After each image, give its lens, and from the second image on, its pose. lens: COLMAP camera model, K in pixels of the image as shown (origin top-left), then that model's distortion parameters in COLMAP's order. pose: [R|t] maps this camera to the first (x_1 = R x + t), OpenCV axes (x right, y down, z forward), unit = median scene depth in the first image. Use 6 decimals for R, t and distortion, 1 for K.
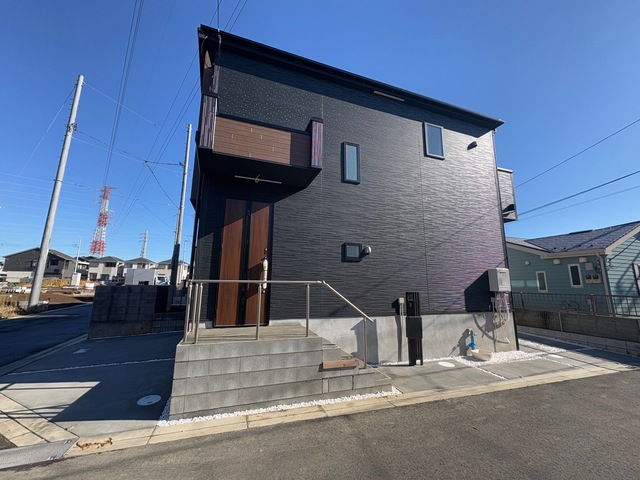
lens RADIAL K [[253.9, 0, 319.0], [0, 253.9, 239.8], [0, 0, 1]] dist [0.003314, 0.000111]
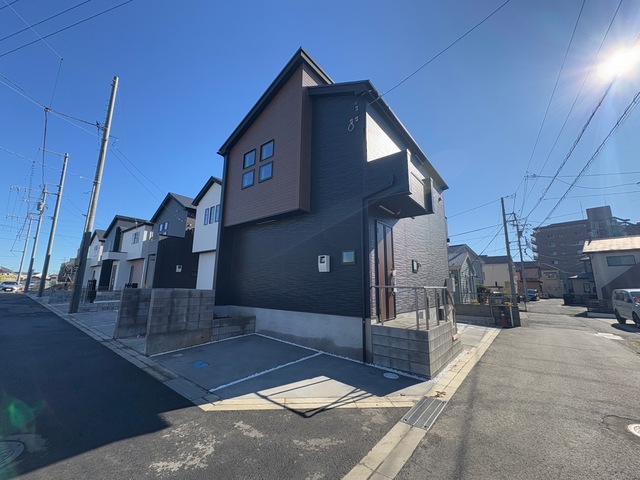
lens RADIAL K [[253.9, 0, 319.6], [0, 253.9, 240.3], [0, 0, 1]] dist [0.003314, 0.000111]
pose [[0.845612, 0.096077, 0.525080, -0.878167], [-0.095208, 0.995042, -0.028741, -0.005006], [-0.525238, -0.025688, 0.850567, 0.035554]]
